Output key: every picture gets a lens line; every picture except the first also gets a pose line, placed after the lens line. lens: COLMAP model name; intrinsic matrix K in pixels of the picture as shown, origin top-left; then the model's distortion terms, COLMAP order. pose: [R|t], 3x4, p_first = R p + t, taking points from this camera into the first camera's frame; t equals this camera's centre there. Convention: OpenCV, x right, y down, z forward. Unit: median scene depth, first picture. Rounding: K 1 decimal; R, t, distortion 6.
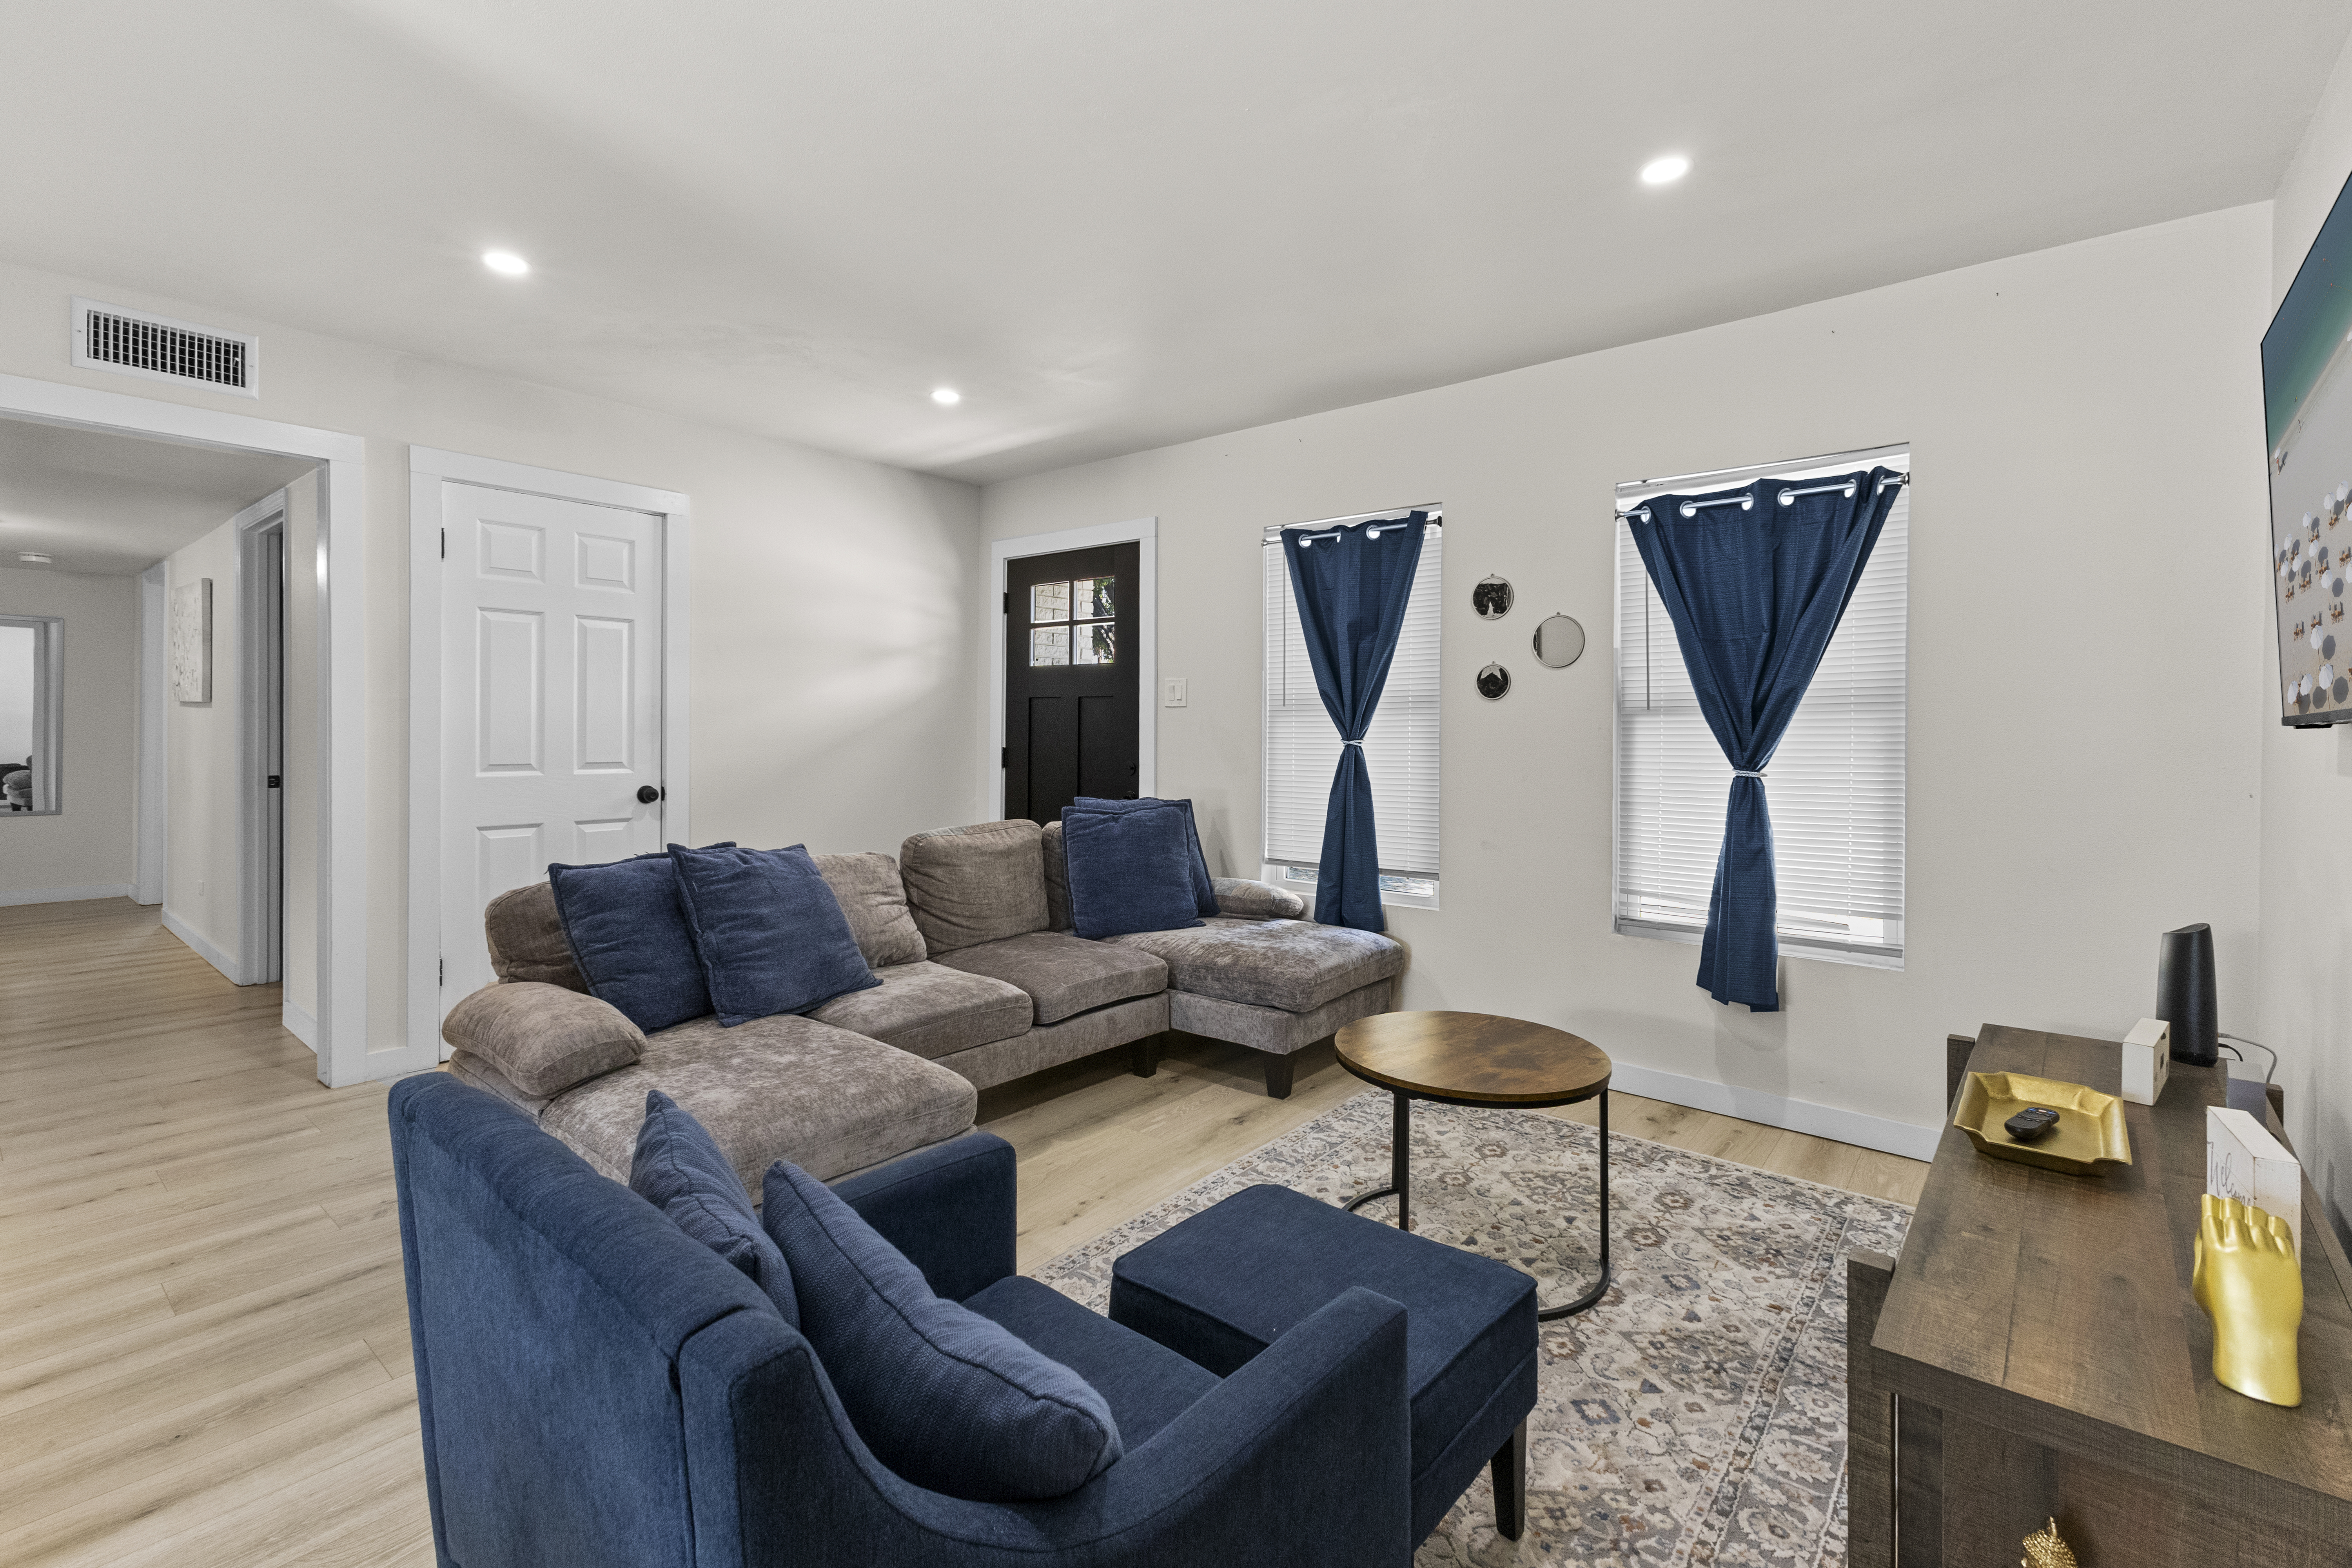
lens RADIAL K [[1056.3, 0, 1177.1], [0, 1056.3, 721.7], [0, 0, 1]] dist [0.000541, 0.000108]
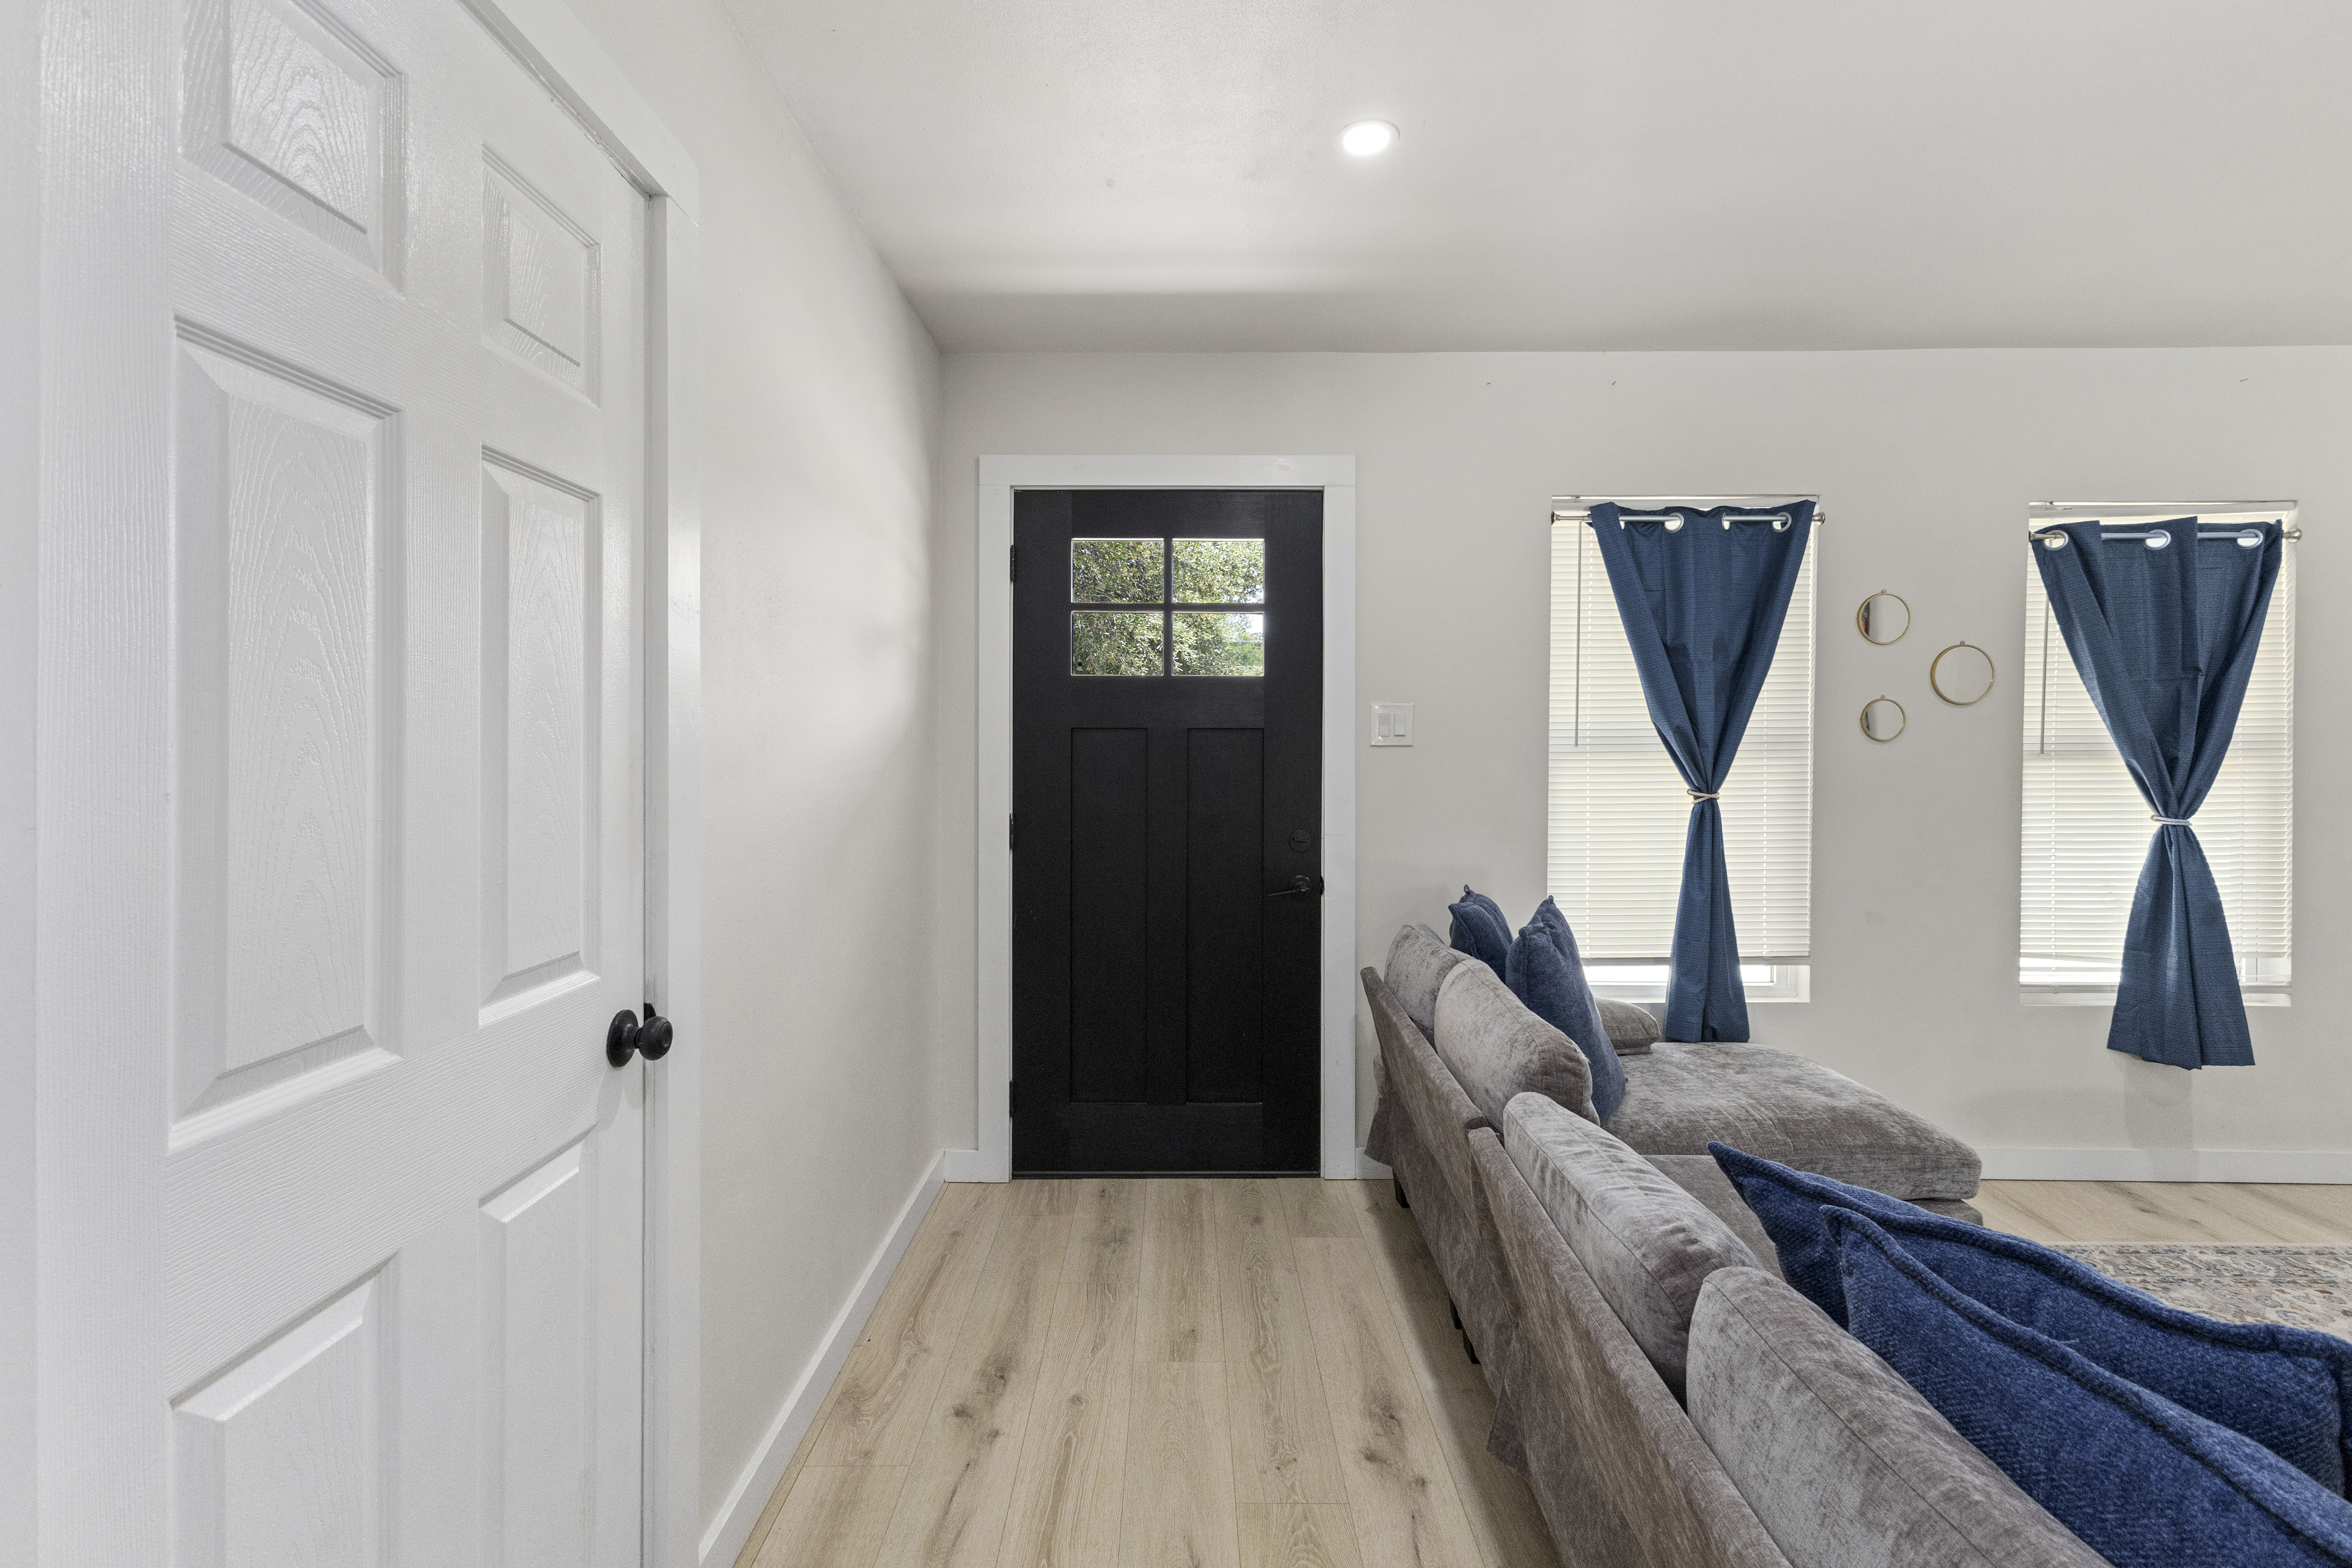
lens RADIAL K [[1032.4, 0, 1176.3], [0, 1032.4, 728.4], [0, 0, 1]] dist [0.000163, -0.000234]
pose [[0.767852, 0.002478, 0.640623, -0.603881], [0.002559, 0.999973, -0.006934, -0.024618], [-0.640622, 0.006964, 0.767824, 0.681446]]
